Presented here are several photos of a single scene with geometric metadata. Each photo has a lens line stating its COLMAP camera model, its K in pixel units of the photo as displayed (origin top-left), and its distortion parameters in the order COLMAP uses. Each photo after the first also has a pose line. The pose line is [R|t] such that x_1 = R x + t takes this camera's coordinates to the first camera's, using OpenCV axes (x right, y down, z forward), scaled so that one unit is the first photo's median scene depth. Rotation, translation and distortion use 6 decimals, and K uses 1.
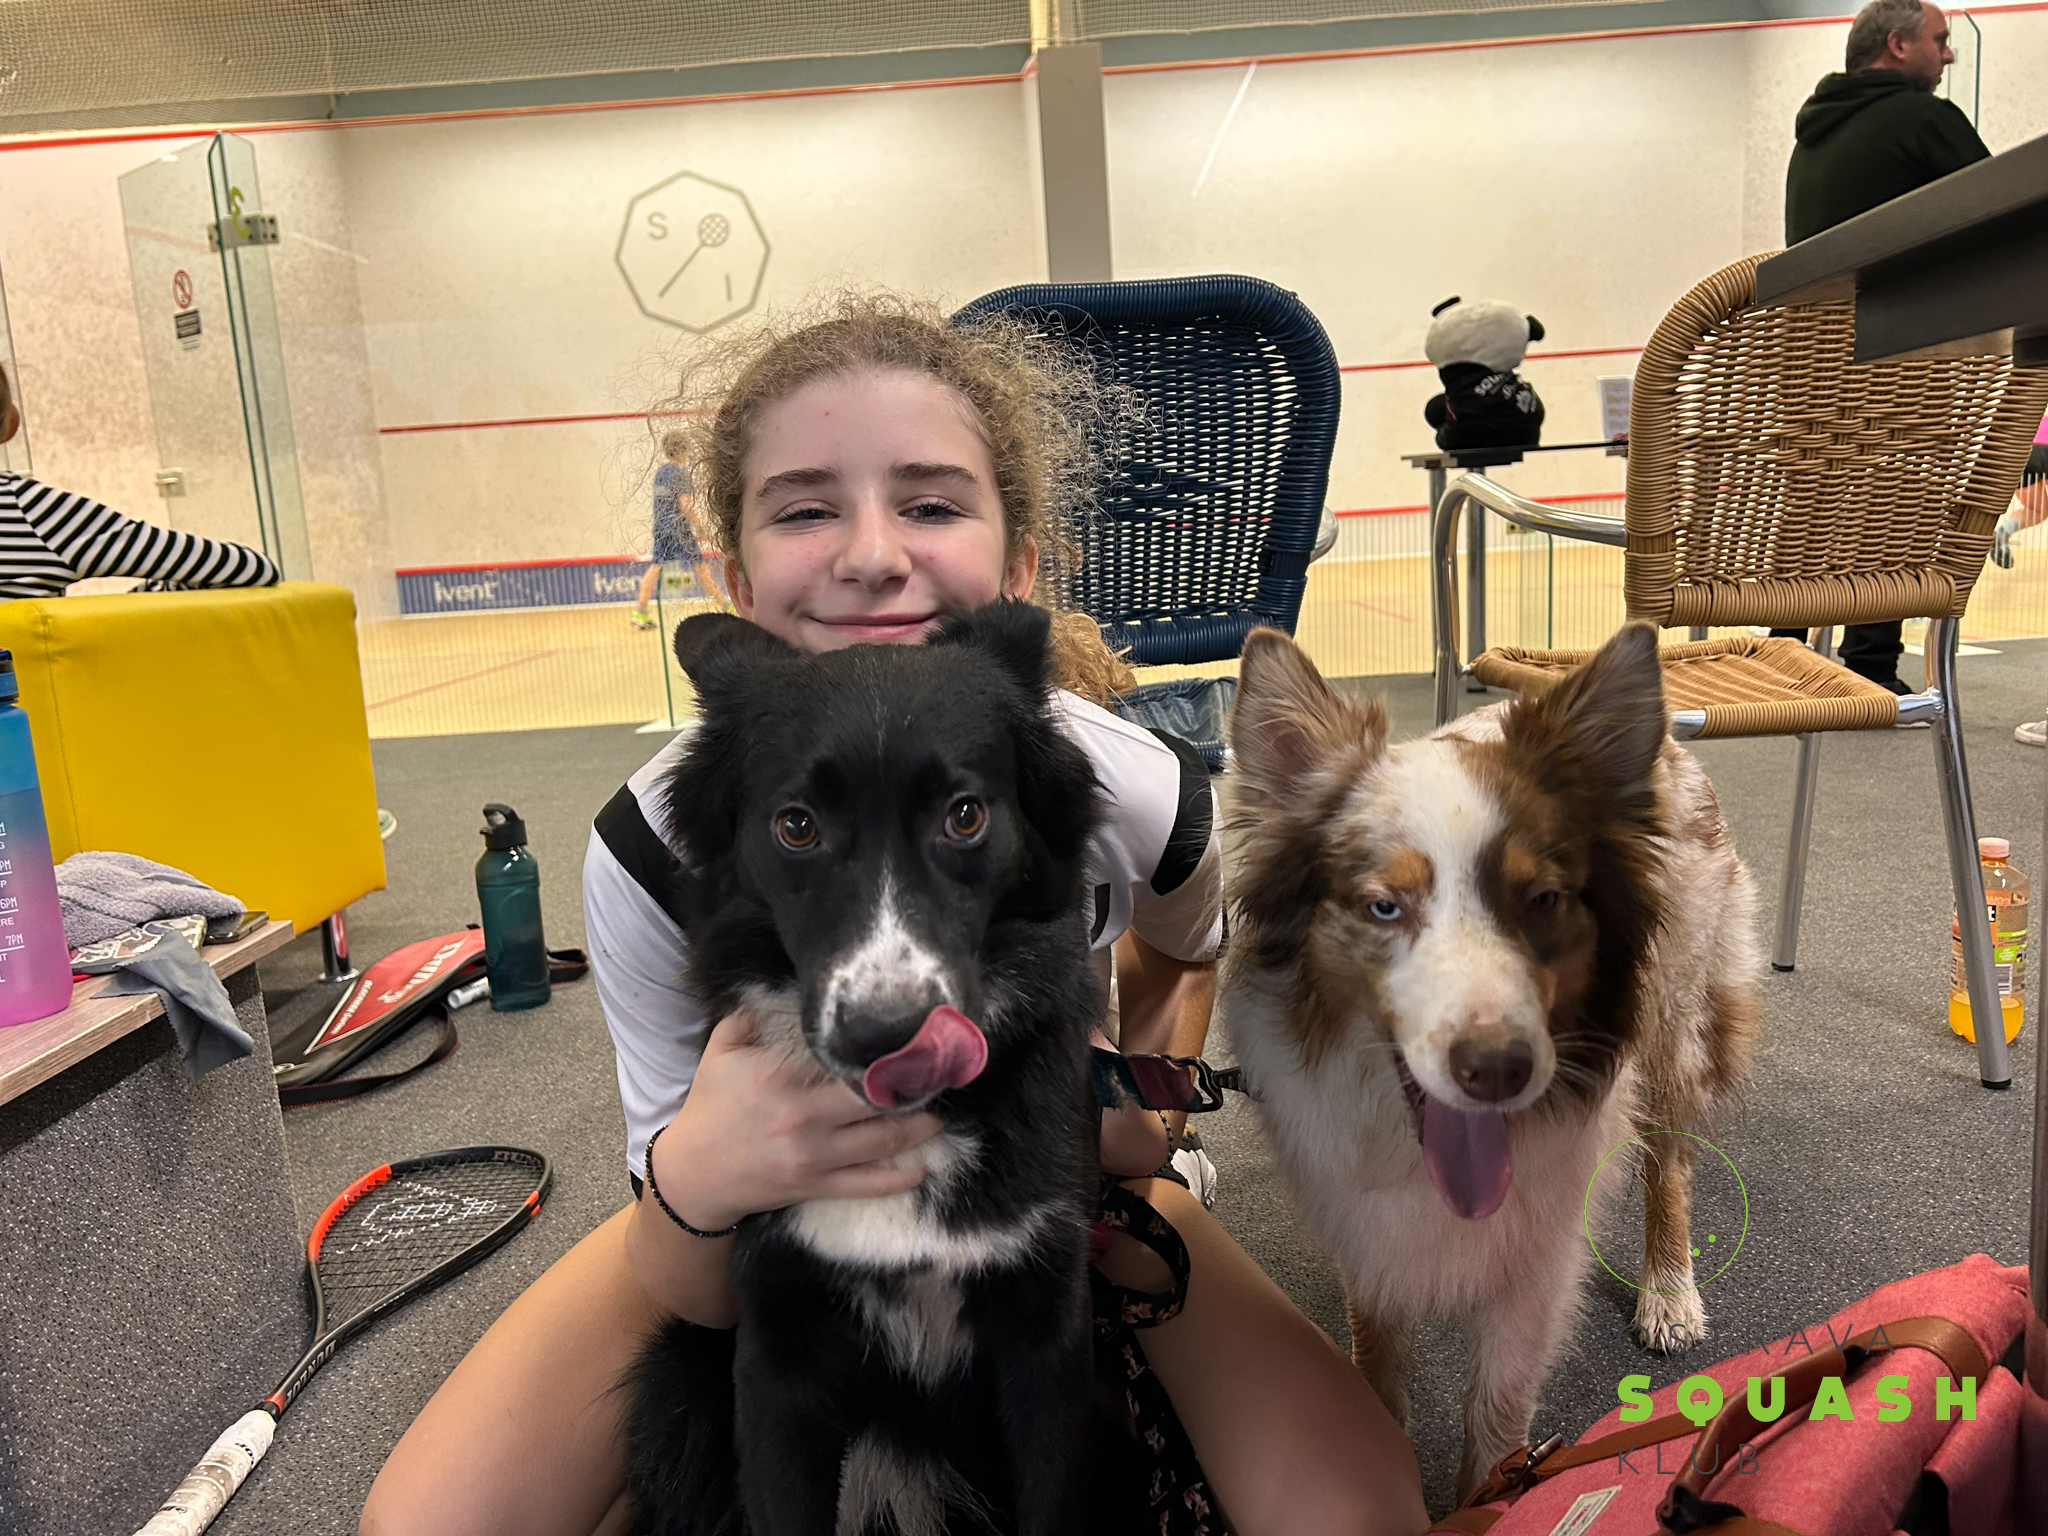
lens RADIAL K [[1554.6, 0, 1030.6], [0, 1554.6, 762.0], [0, 0, 1]] dist [0.063156, -0.058869]
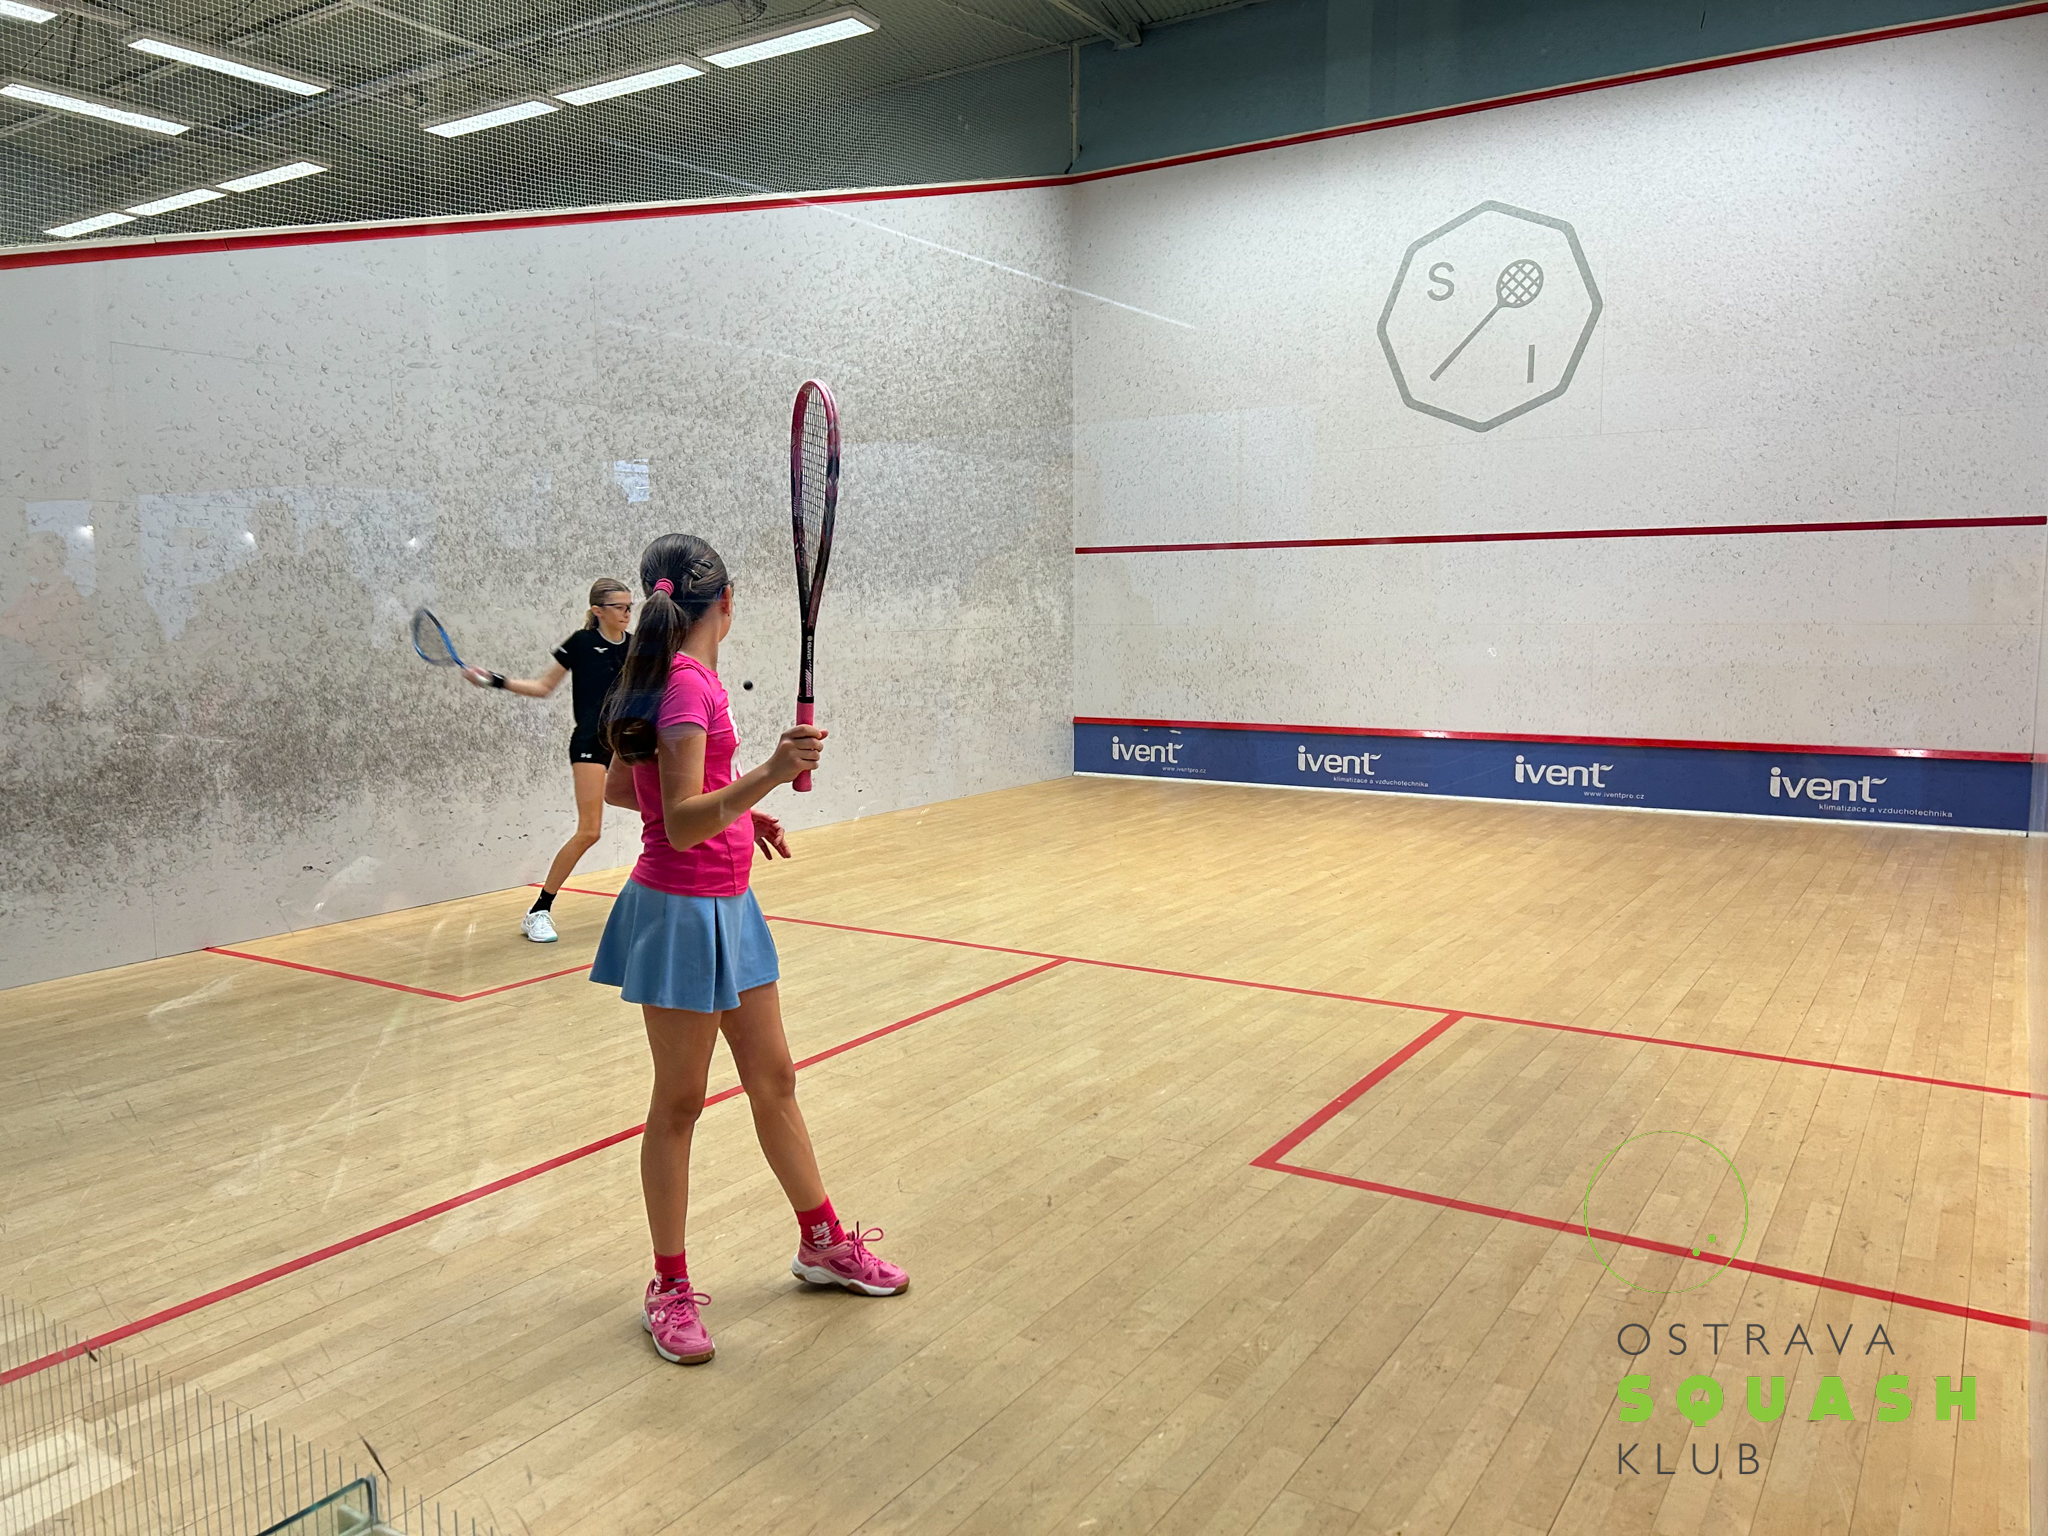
lens RADIAL K [[1554.6, 0, 1033.1], [0, 1554.6, 786.6], [0, 0, 1]] dist [0.063156, -0.058869]
pose [[0.850458, 0.118850, -0.512441, -0.000840], [-0.130981, 0.991306, 0.012533, -0.097034], [0.509475, 0.056461, 0.858631, 0.301526]]
